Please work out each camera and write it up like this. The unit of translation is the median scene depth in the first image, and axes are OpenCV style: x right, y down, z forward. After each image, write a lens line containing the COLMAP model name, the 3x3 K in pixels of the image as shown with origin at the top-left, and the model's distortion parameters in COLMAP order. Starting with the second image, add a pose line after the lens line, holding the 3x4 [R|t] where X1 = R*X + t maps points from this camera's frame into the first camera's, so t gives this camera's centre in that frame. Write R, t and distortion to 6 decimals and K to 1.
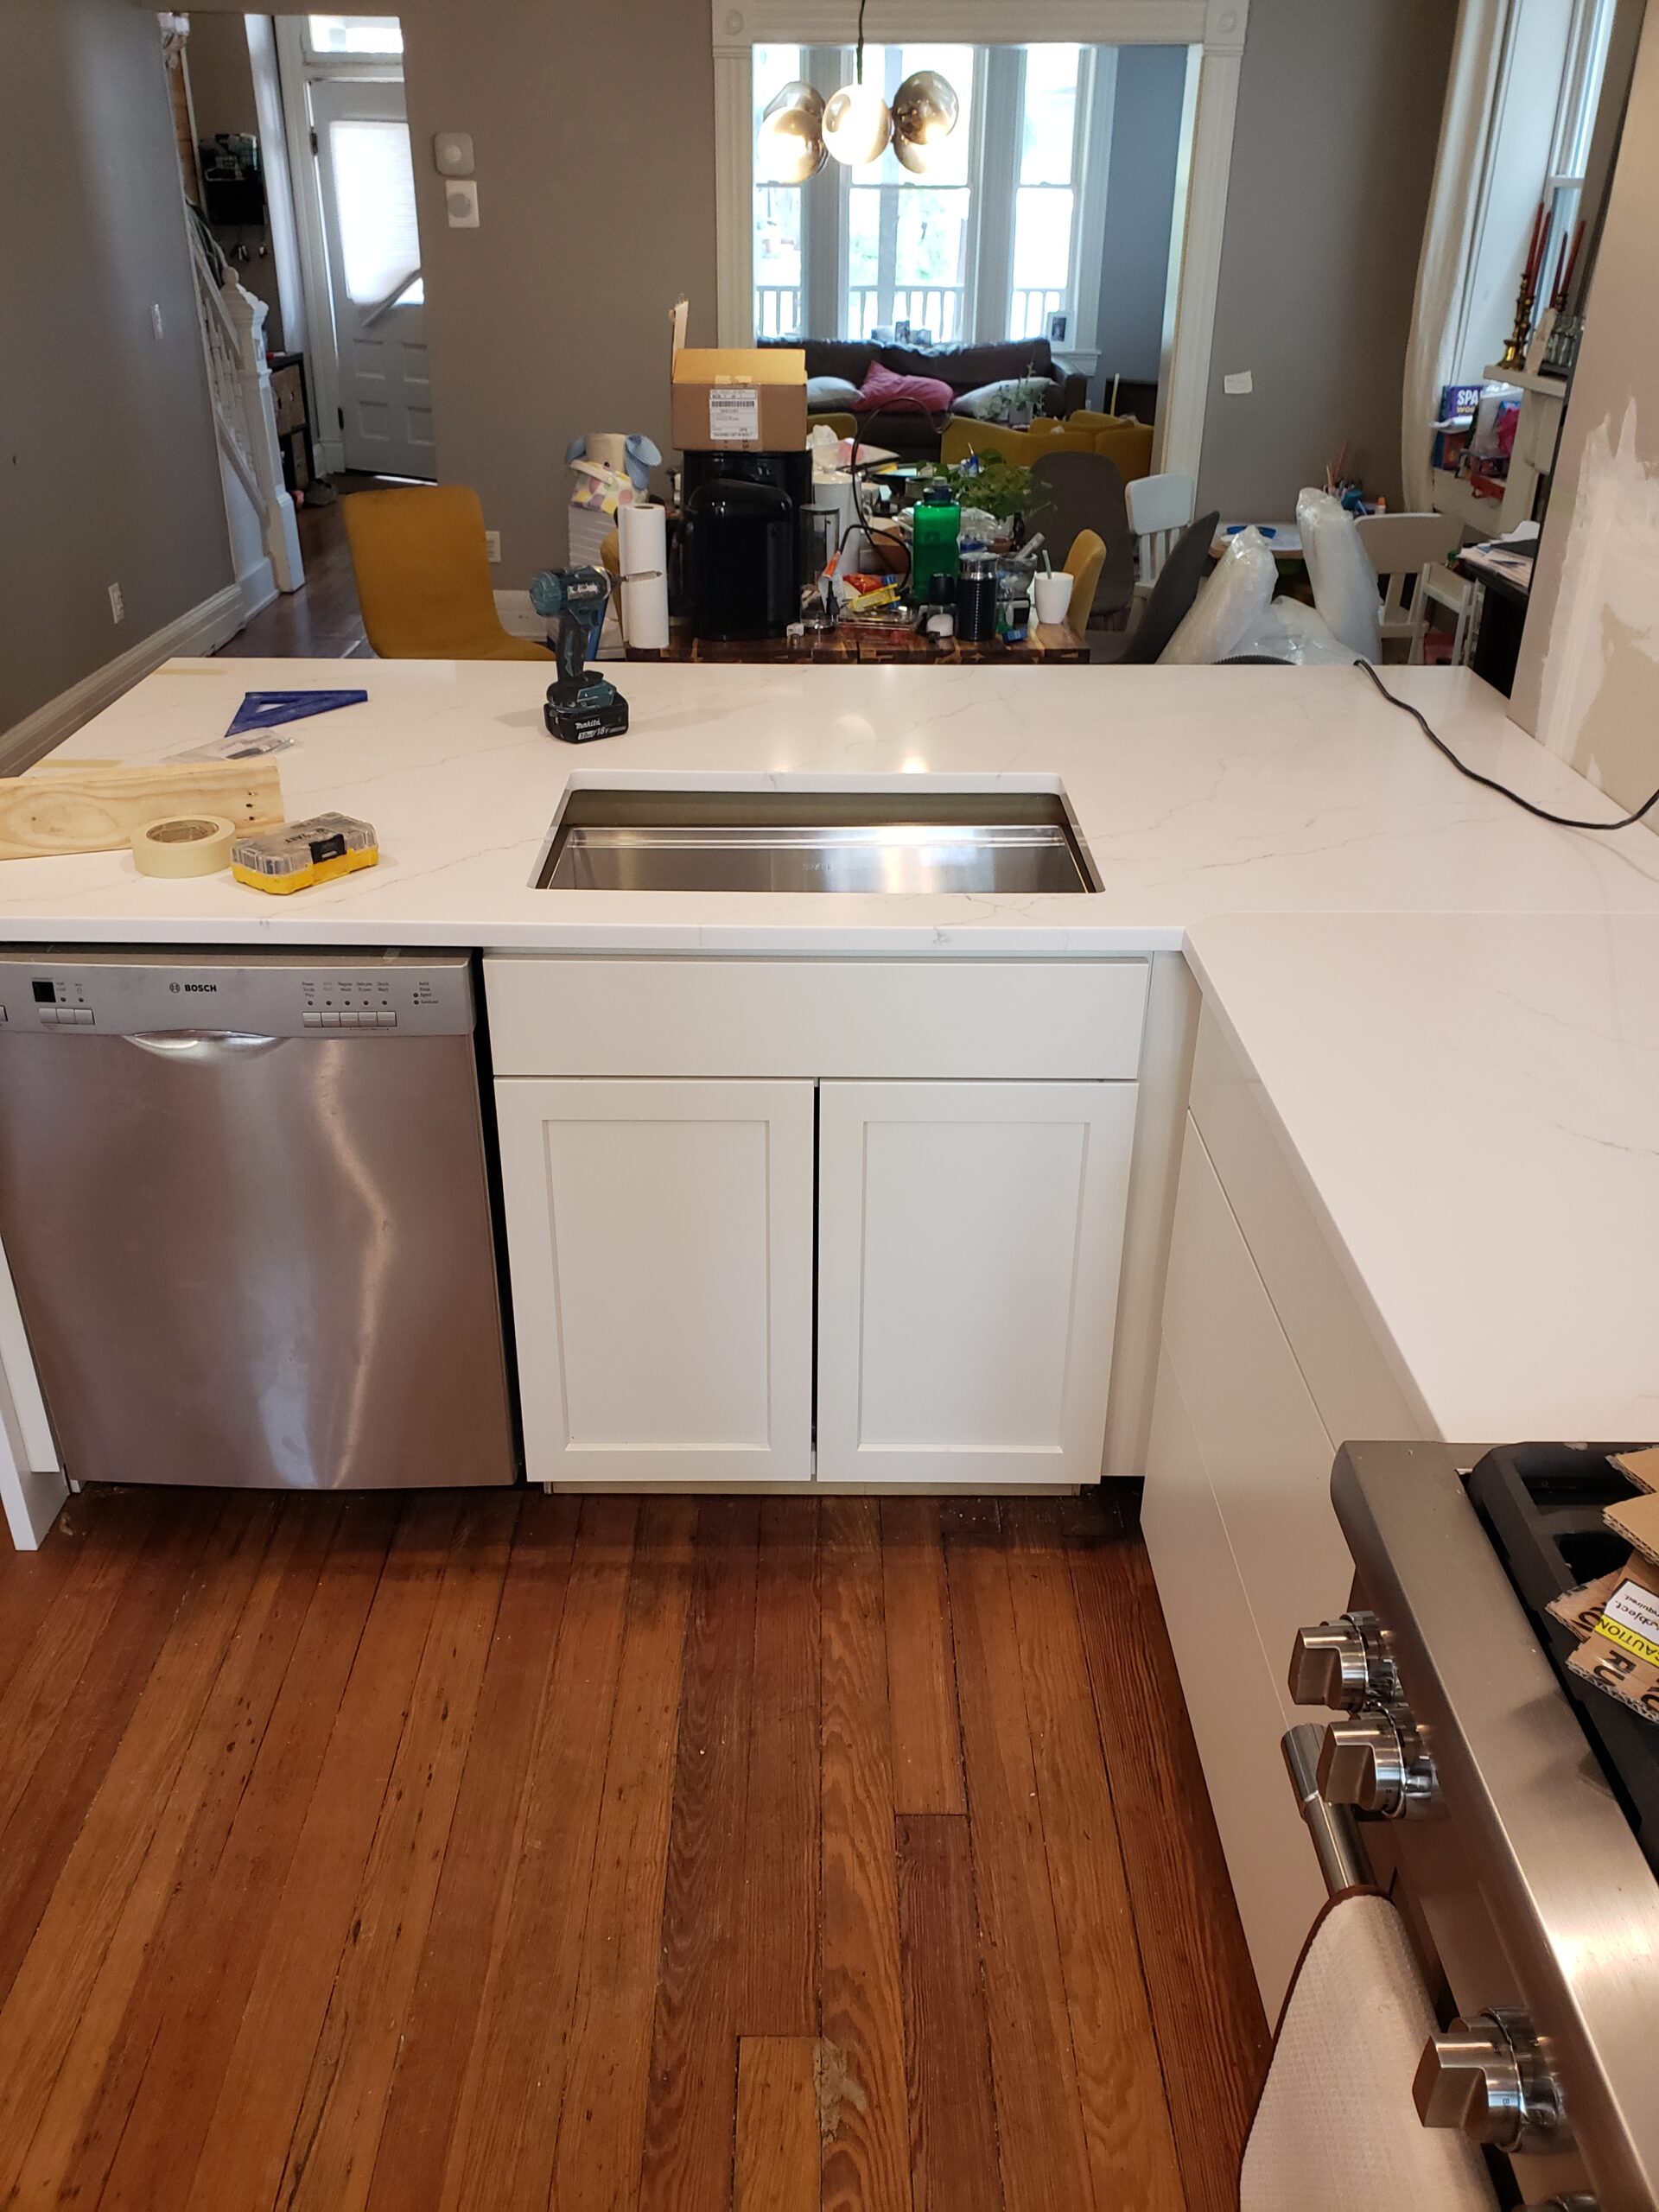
lens RADIAL K [[1731.2, 0, 808.3], [0, 1731.2, 1076.3], [0, 0, 1]] dist [-0.010888, 0.026174]
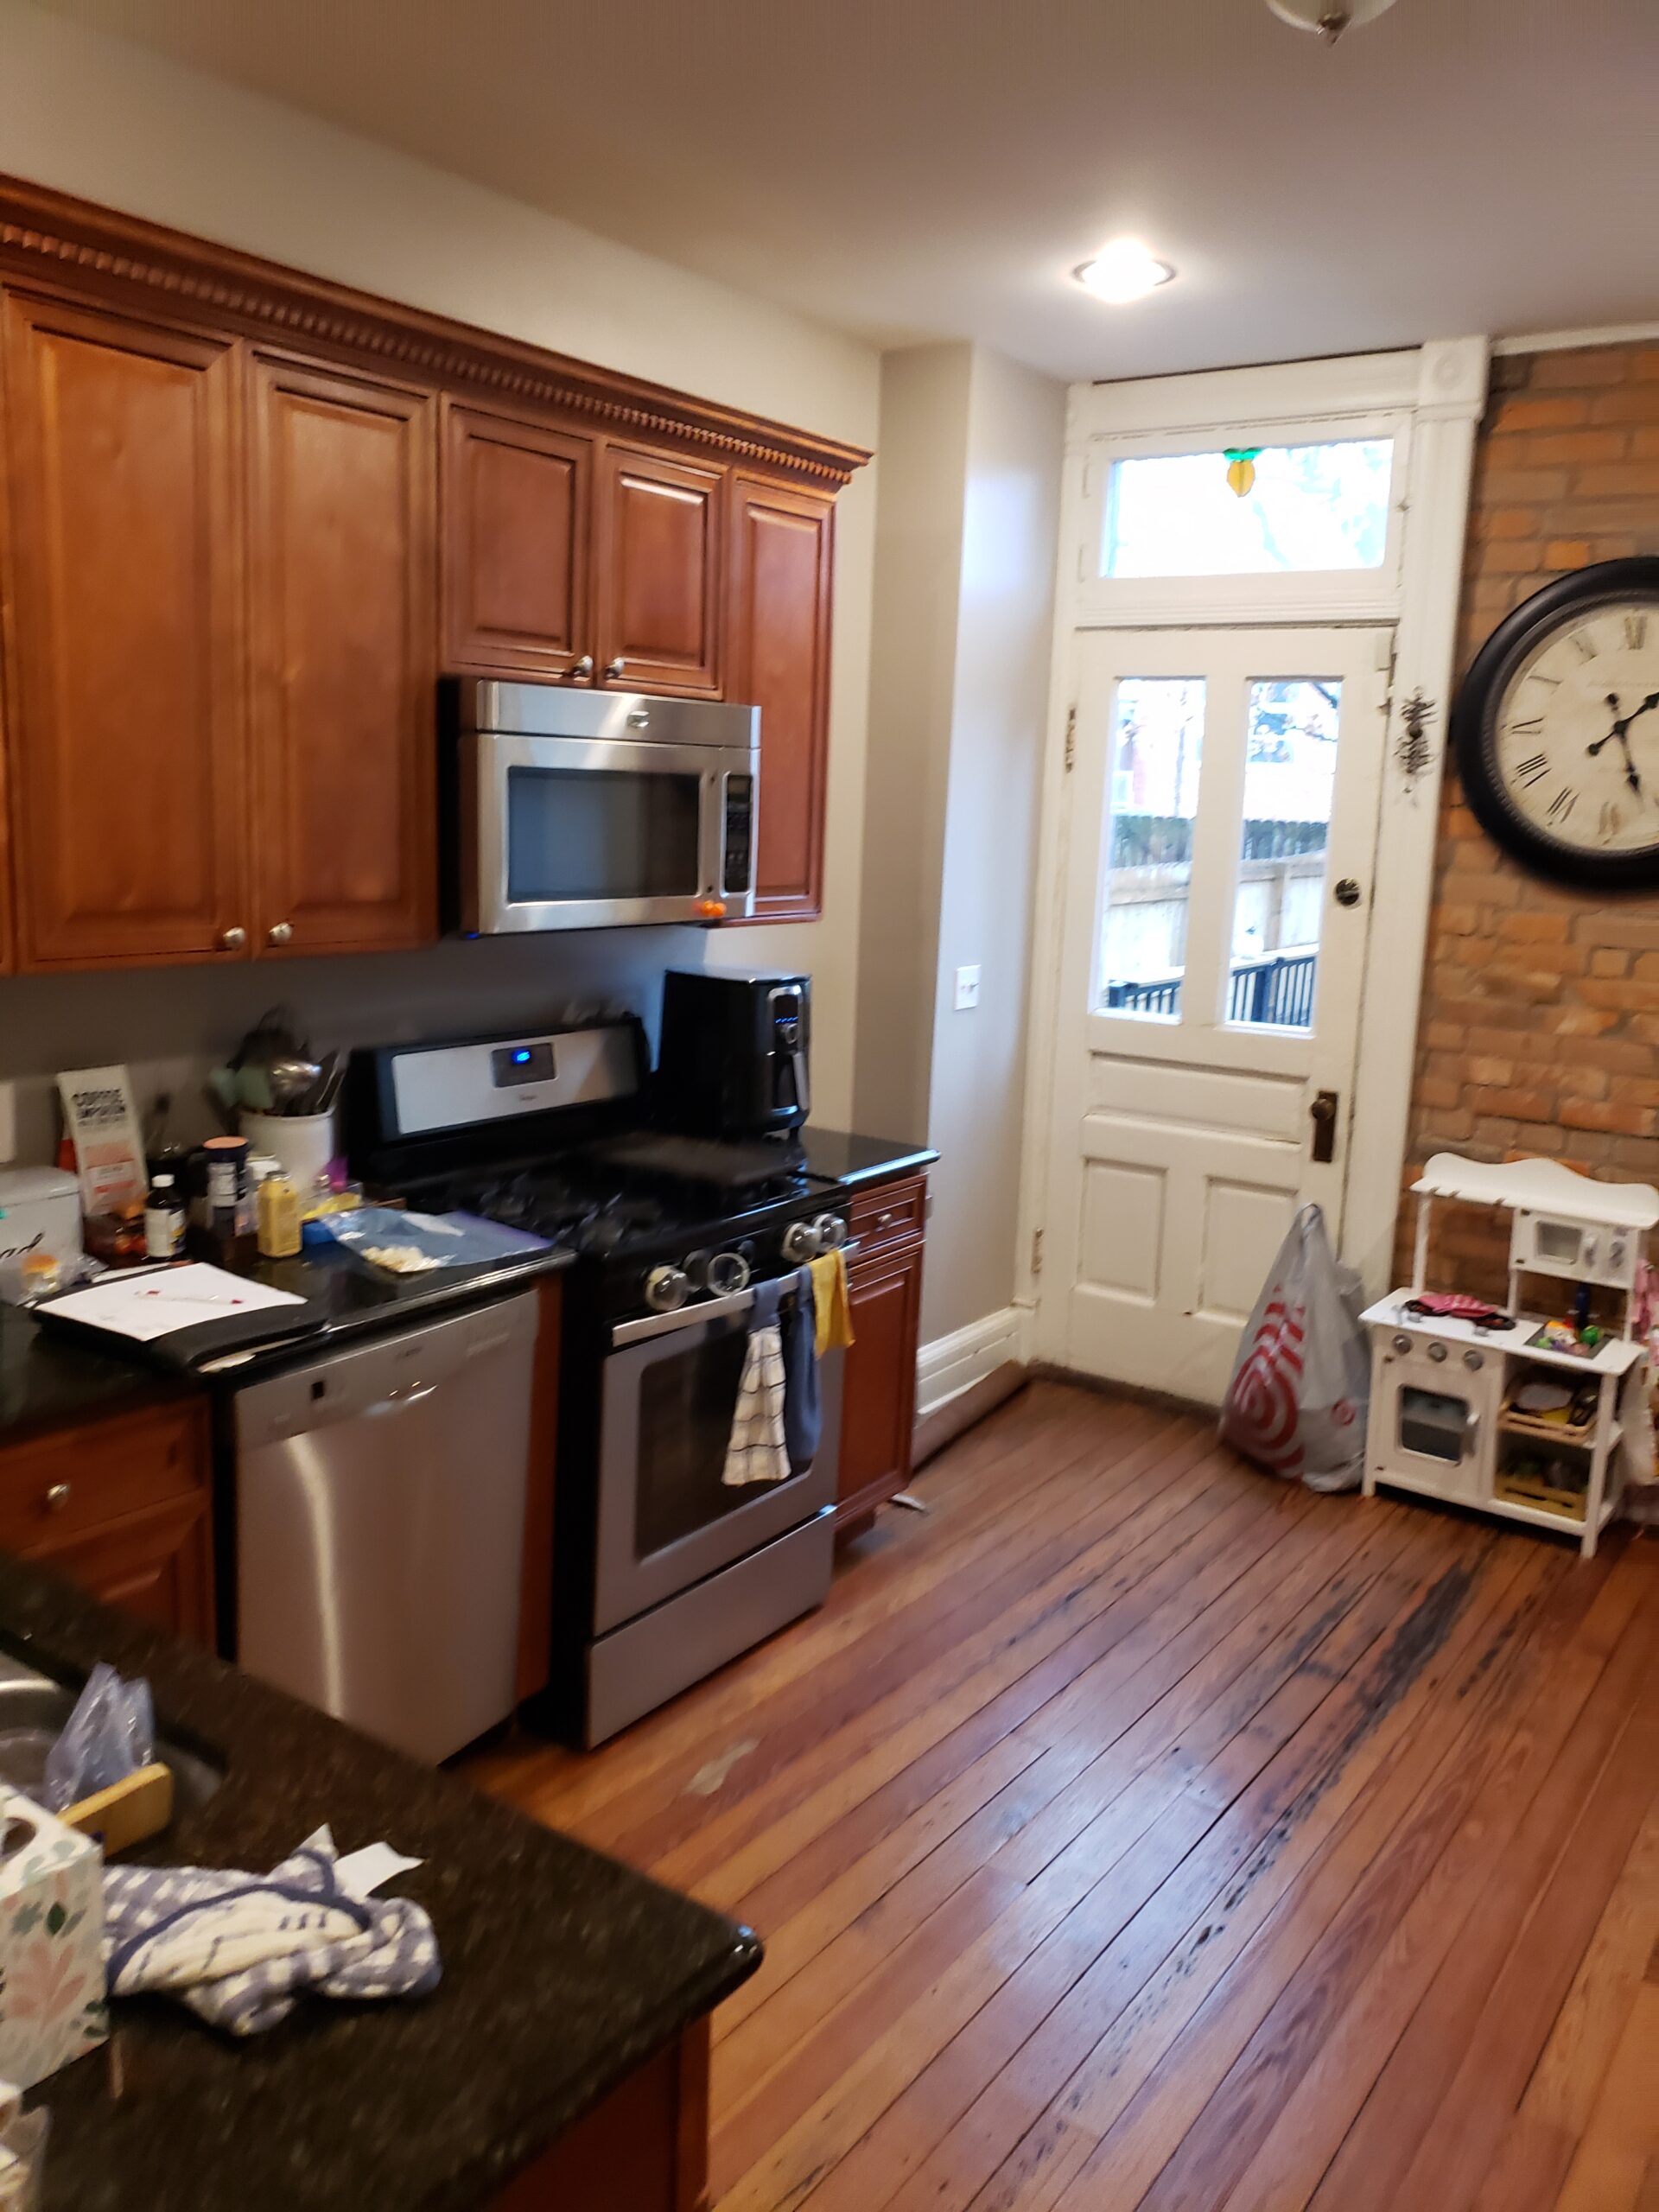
lens RADIAL K [[1731.2, 0, 825.4], [0, 1731.2, 1123.8], [0, 0, 1]] dist [-0.010888, 0.026174]
pose [[-0.813621, -0.146741, 0.562573, -0.793144], [0.228500, 0.809052, 0.541501, -0.635055], [-0.534611, 0.569124, -0.624731, 1.152946]]
